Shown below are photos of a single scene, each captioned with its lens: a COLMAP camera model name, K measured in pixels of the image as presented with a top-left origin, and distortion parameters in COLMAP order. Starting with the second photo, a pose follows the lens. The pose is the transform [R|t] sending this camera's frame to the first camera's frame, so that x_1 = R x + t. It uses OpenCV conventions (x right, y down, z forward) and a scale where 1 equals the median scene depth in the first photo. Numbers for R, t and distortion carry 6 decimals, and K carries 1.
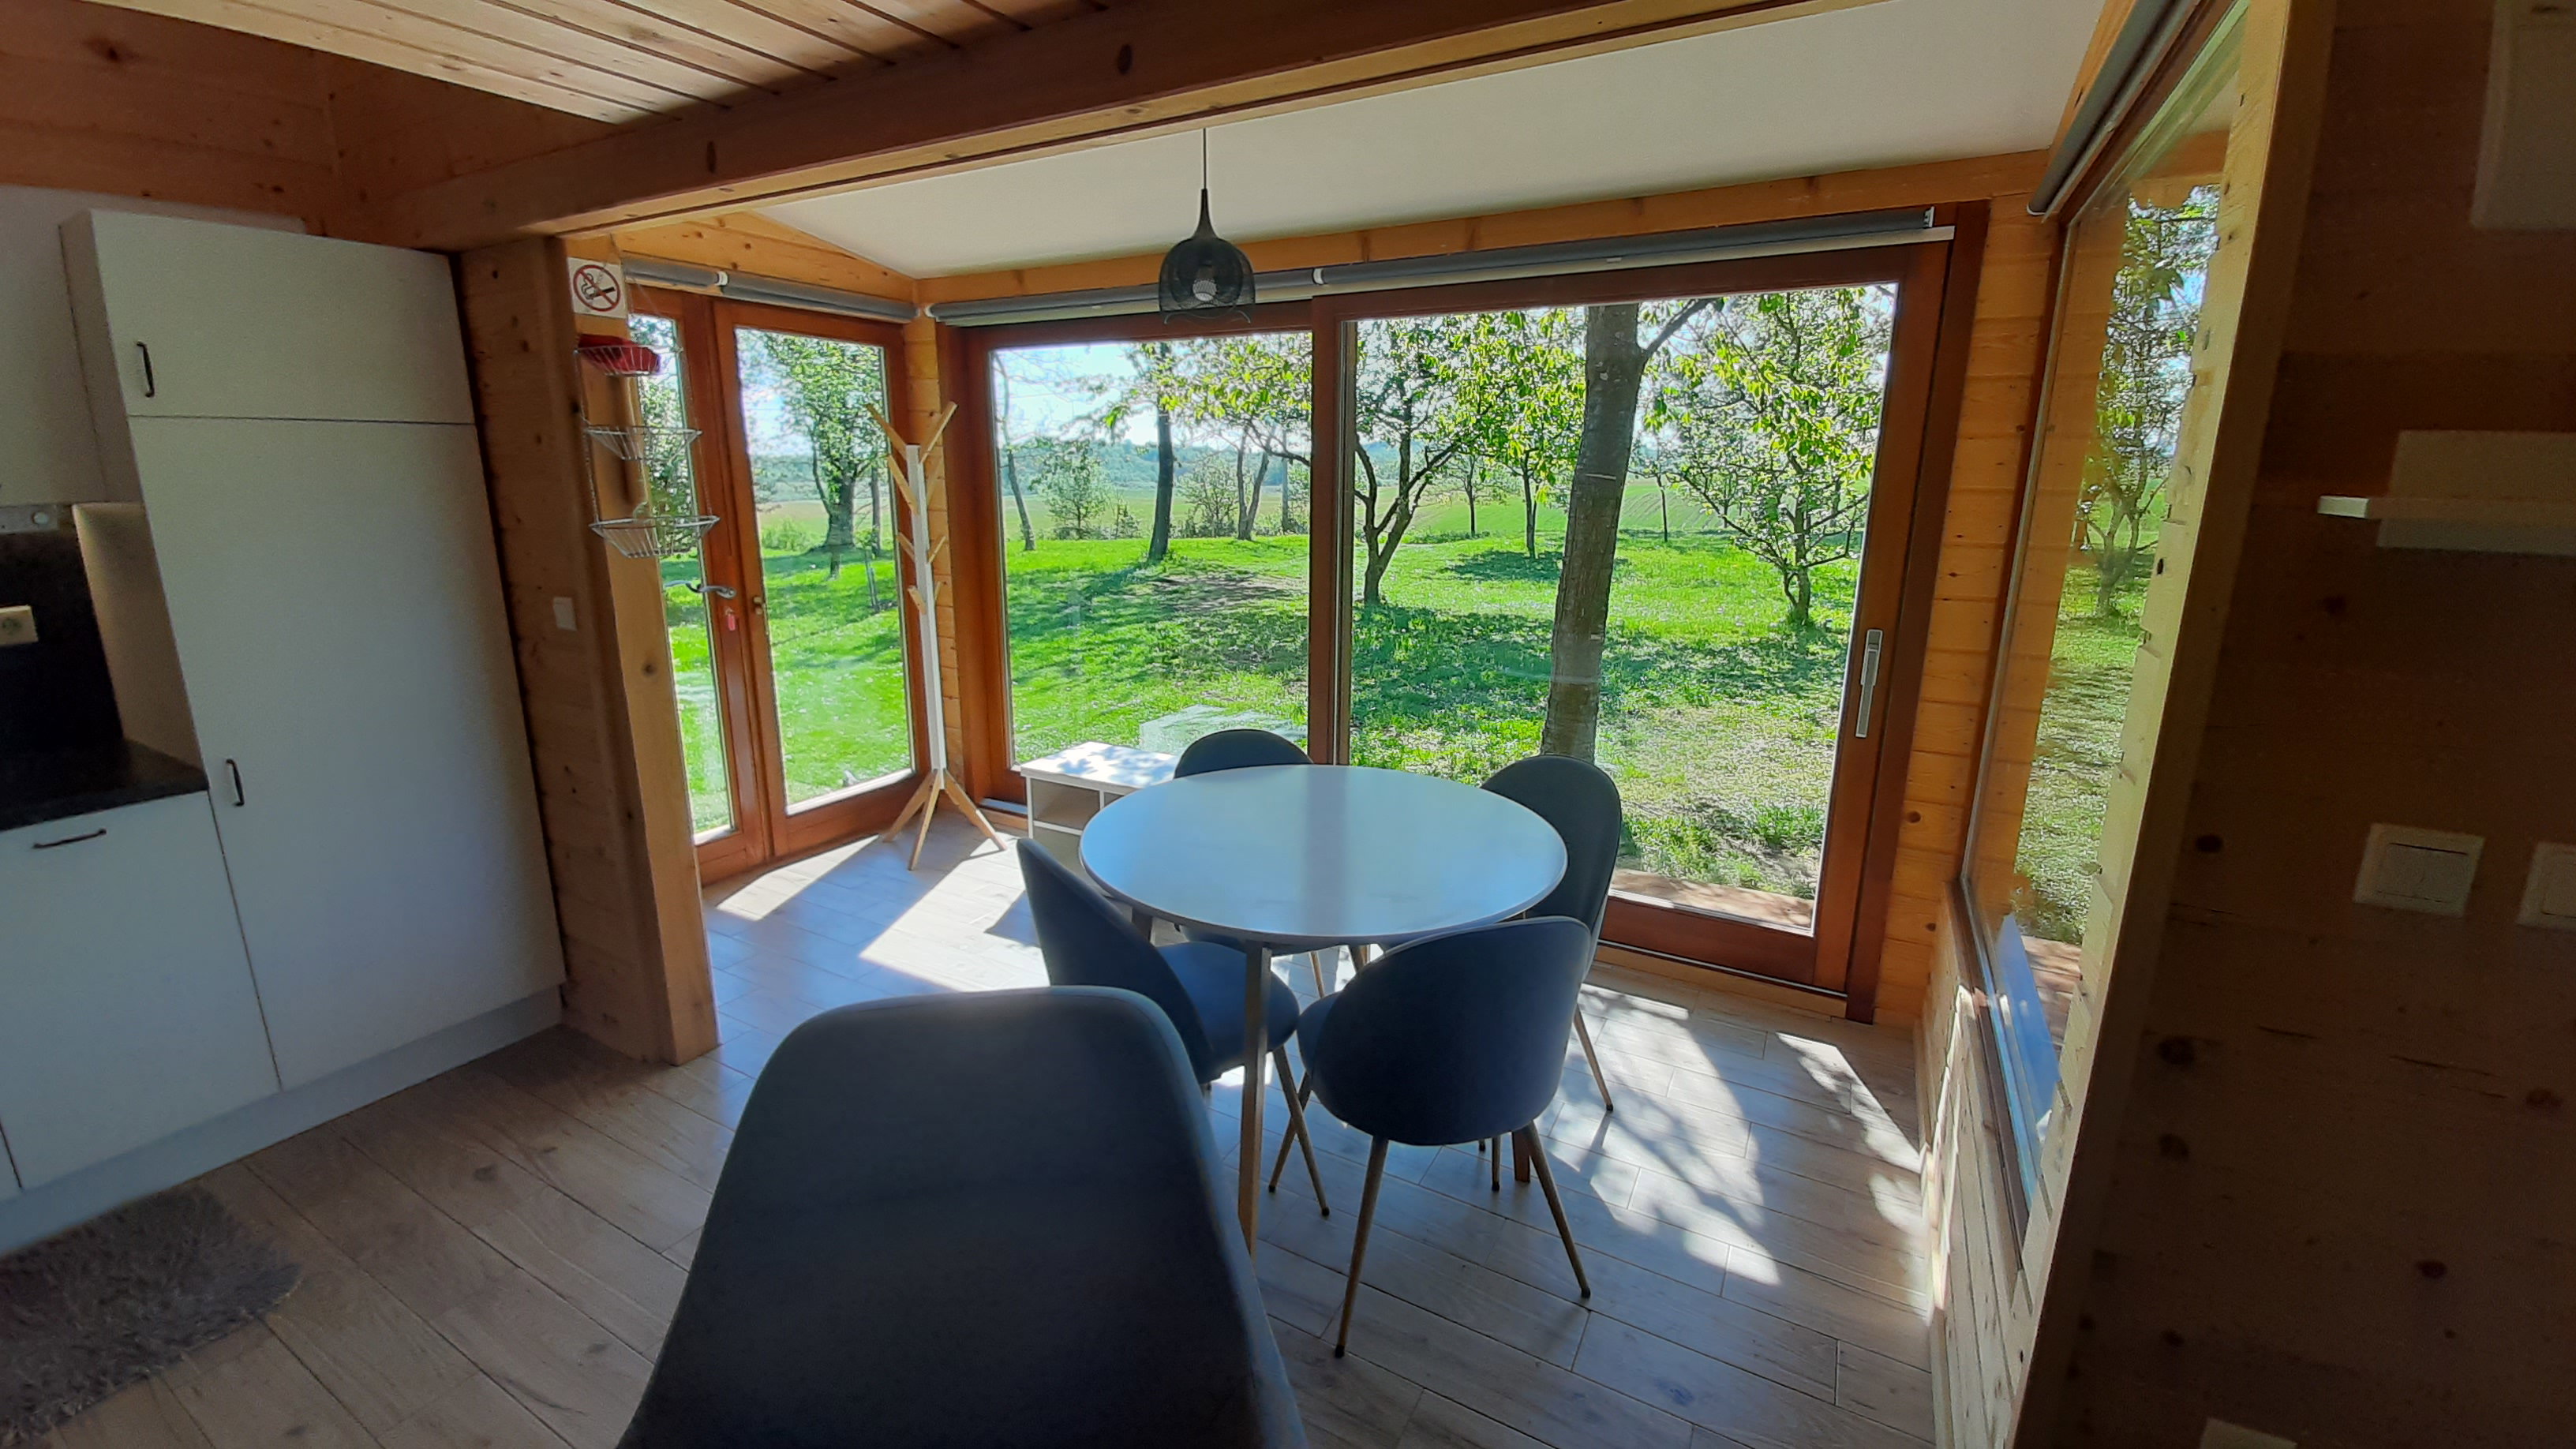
lens RADIAL K [[1007.1, 0, 1322.2], [0, 1007.1, 698.6], [0, 0, 1]] dist [0.007266, -0.014599]
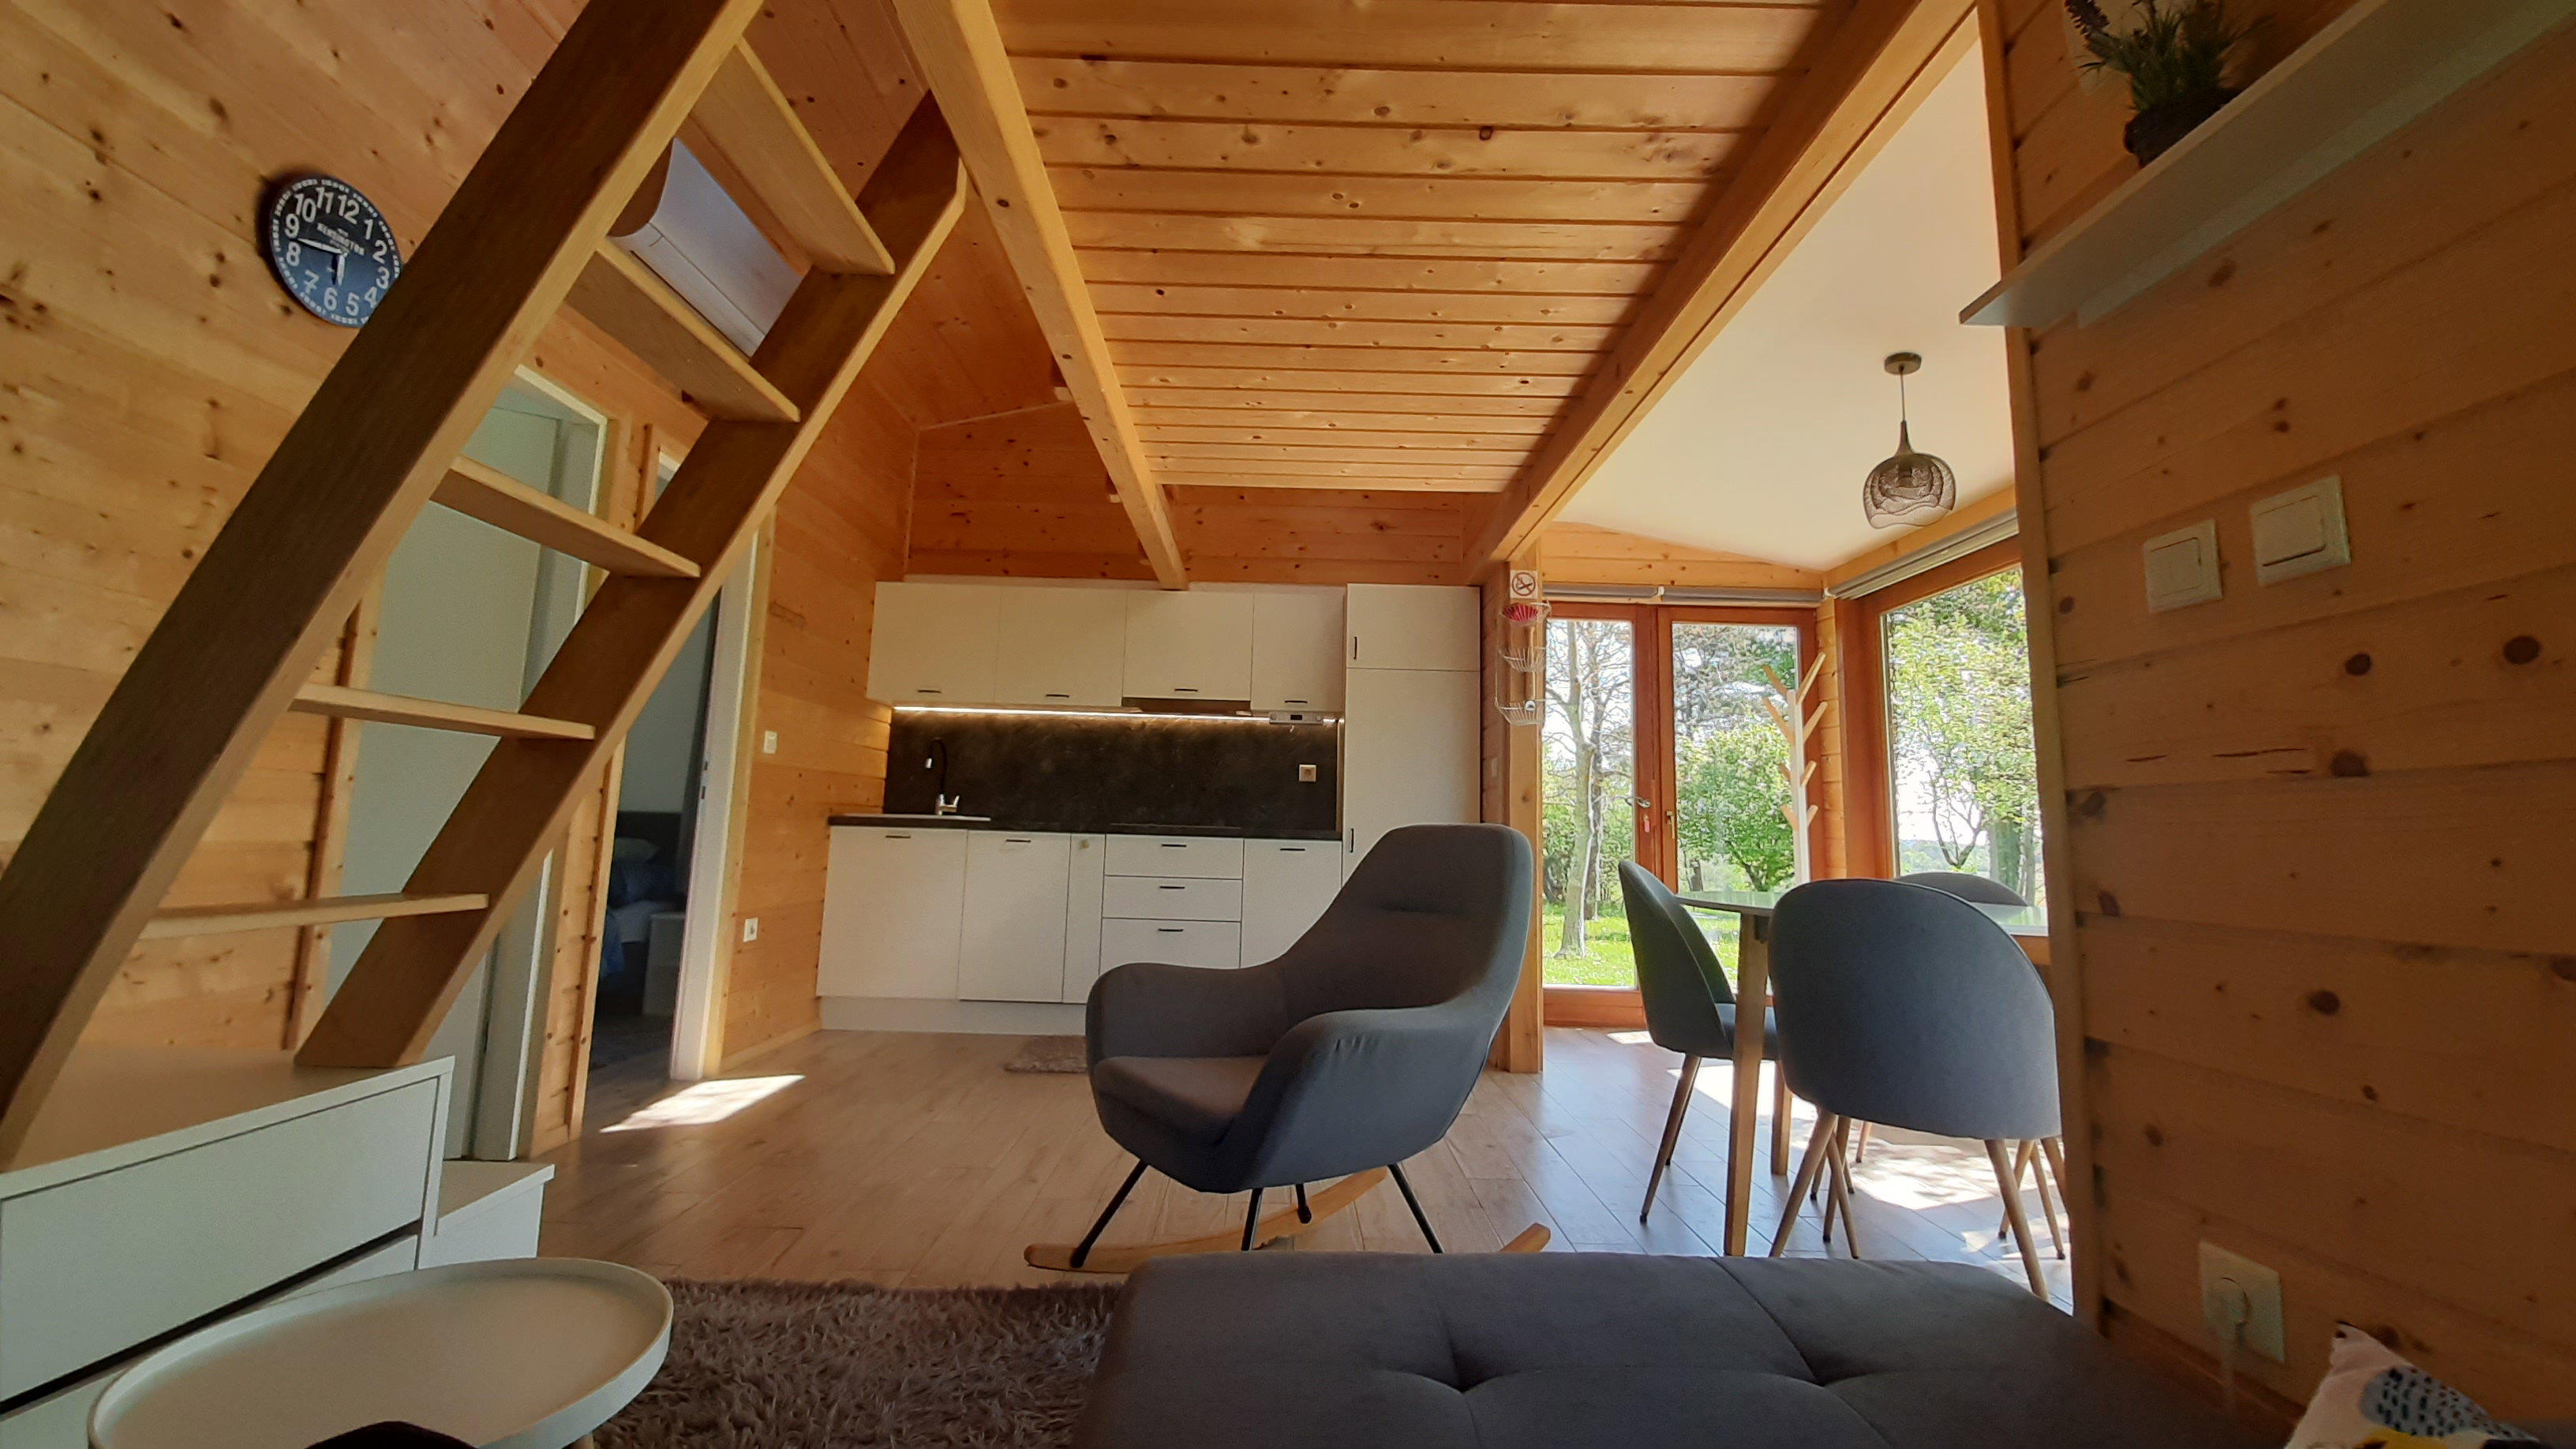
lens RADIAL K [[1010.1, 0, 1283.3], [0, 1010.1, 689.9], [0, 0, 1]] dist [0.011190, -0.014223]
pose [[0.480800, -0.115681, -0.869166, 0.558626], [-0.213660, 0.945923, -0.244088, 0.273313], [0.850400, 0.303063, 0.430084, -0.087520]]
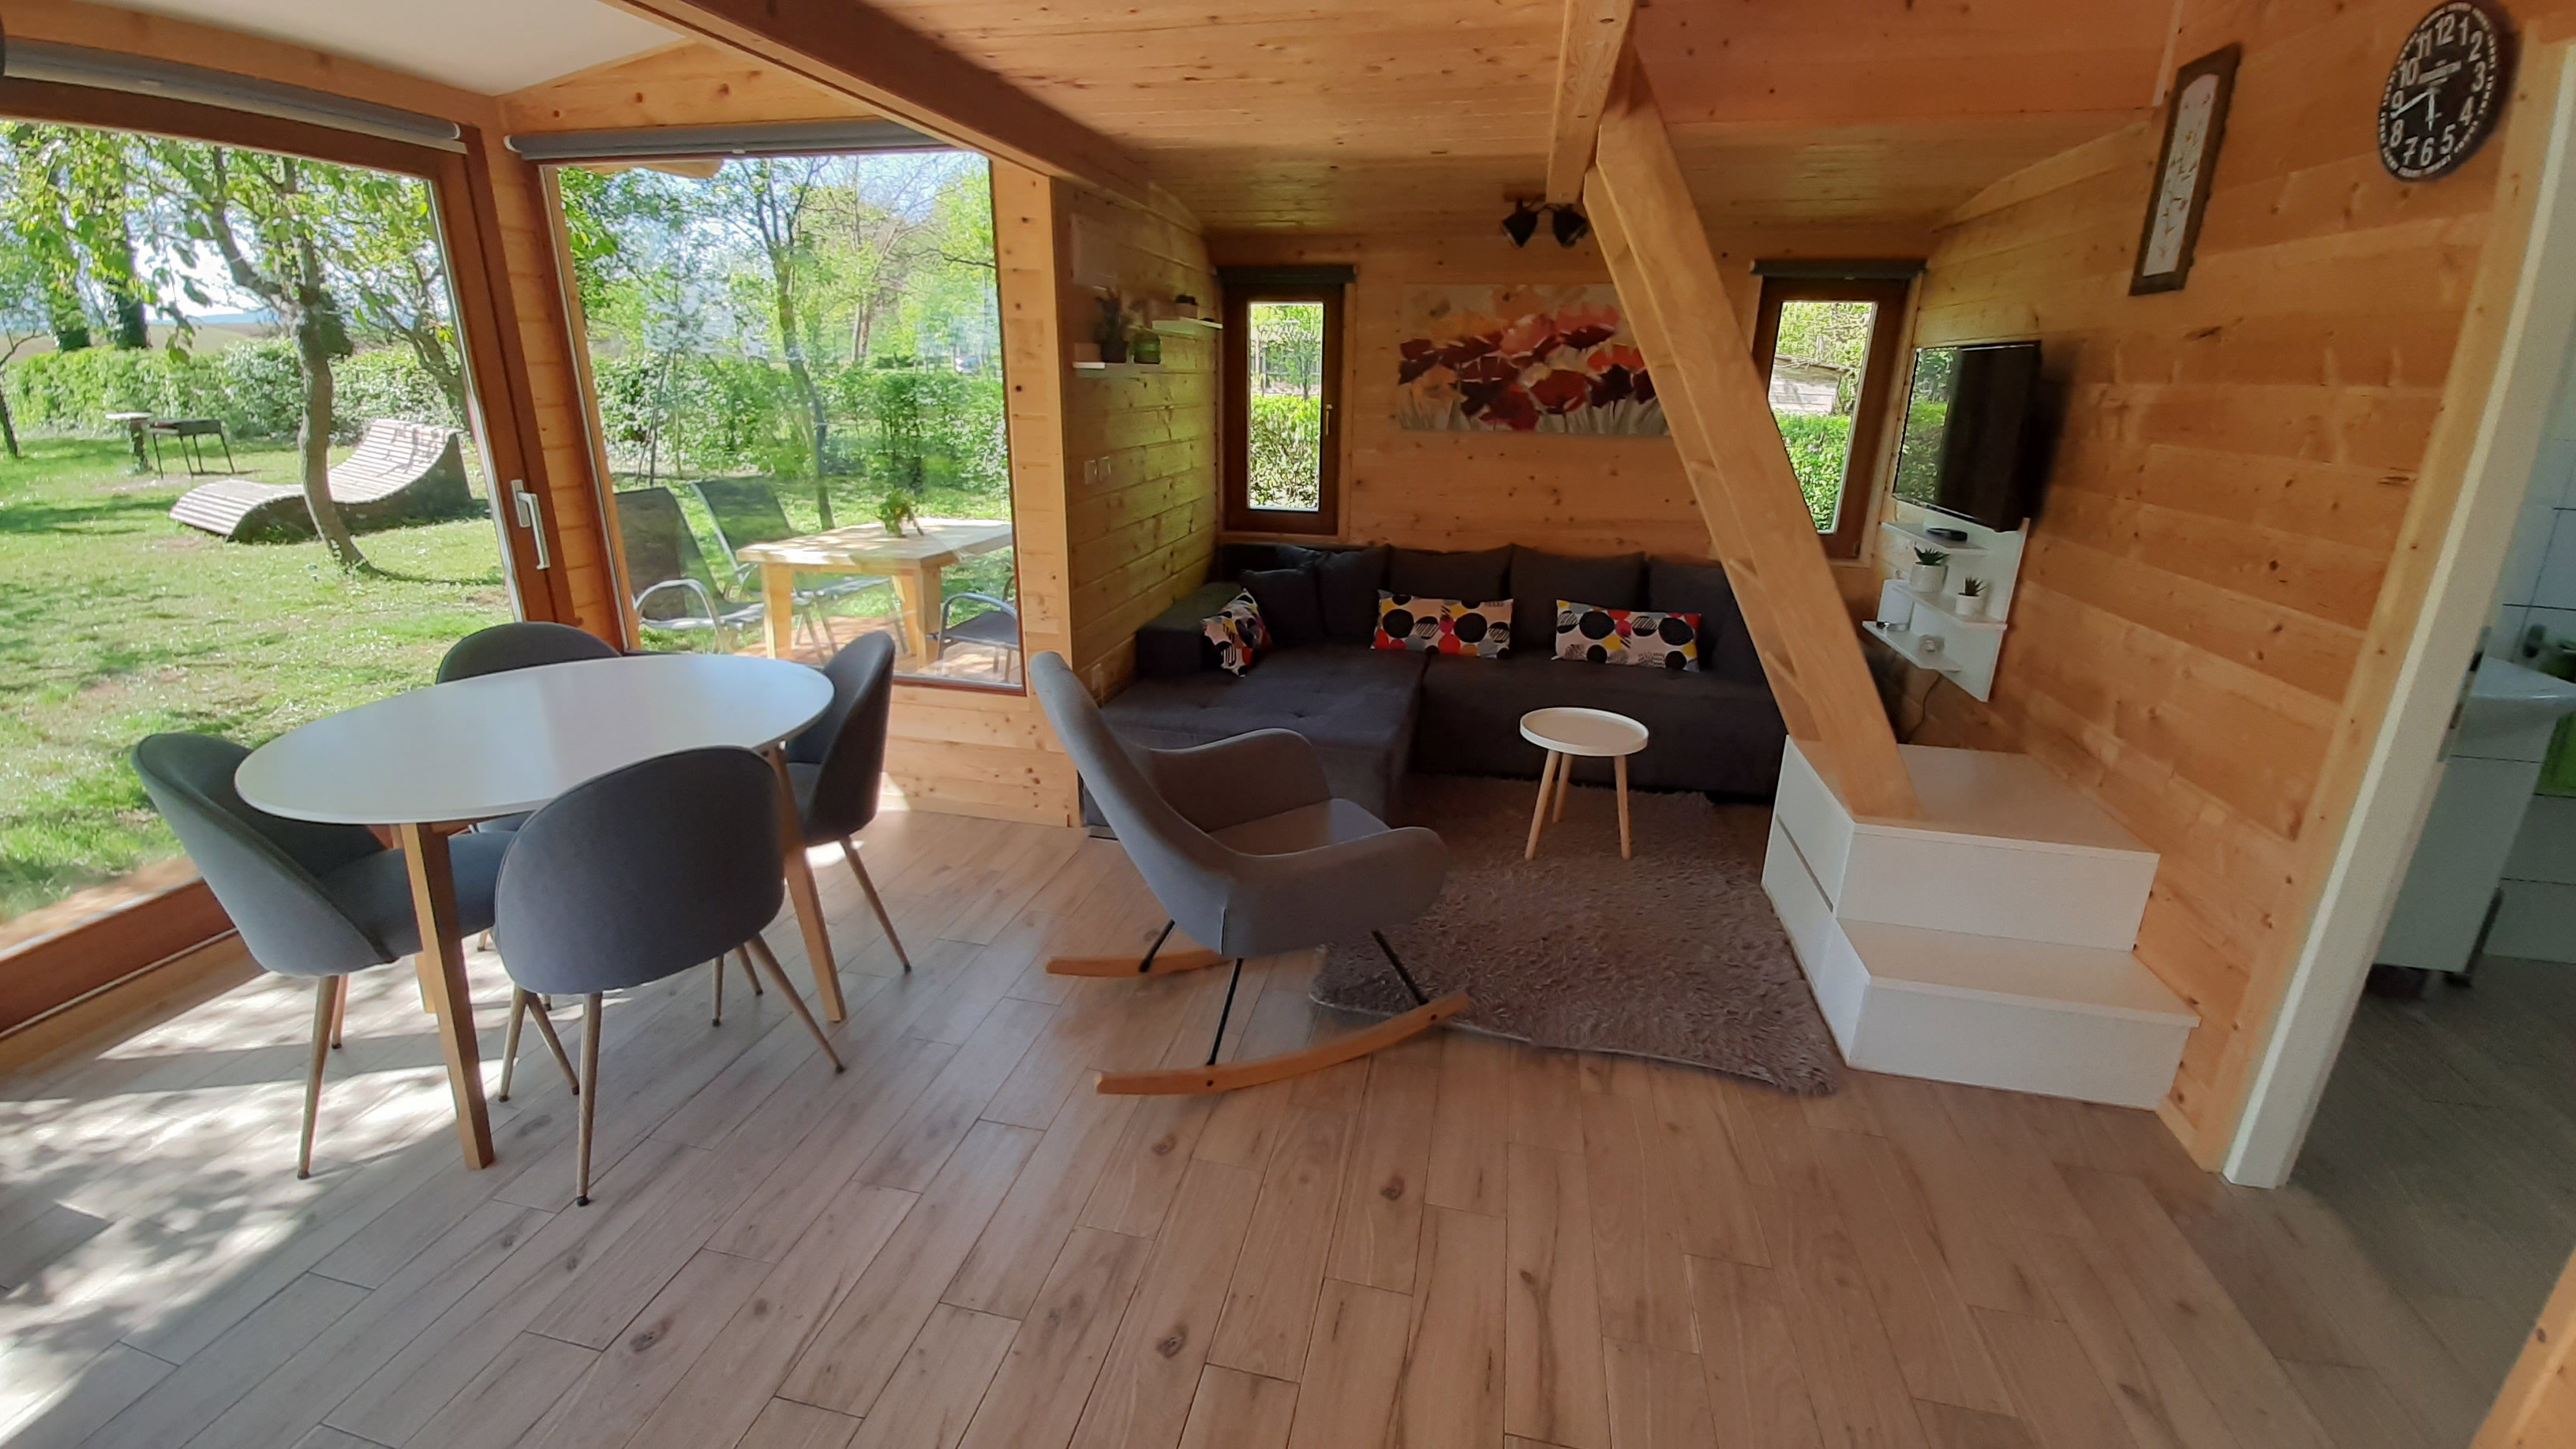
lens RADIAL K [[992.1, 0, 1272.0], [0, 992.1, 693.6], [0, 0, 1]] dist [0.001939, -0.013552]
pose [[-0.262714, -0.300963, 0.916735, -0.884642], [0.193808, 0.914285, 0.355699, -0.082244], [-0.945209, 0.271117, -0.181866, 0.437679]]
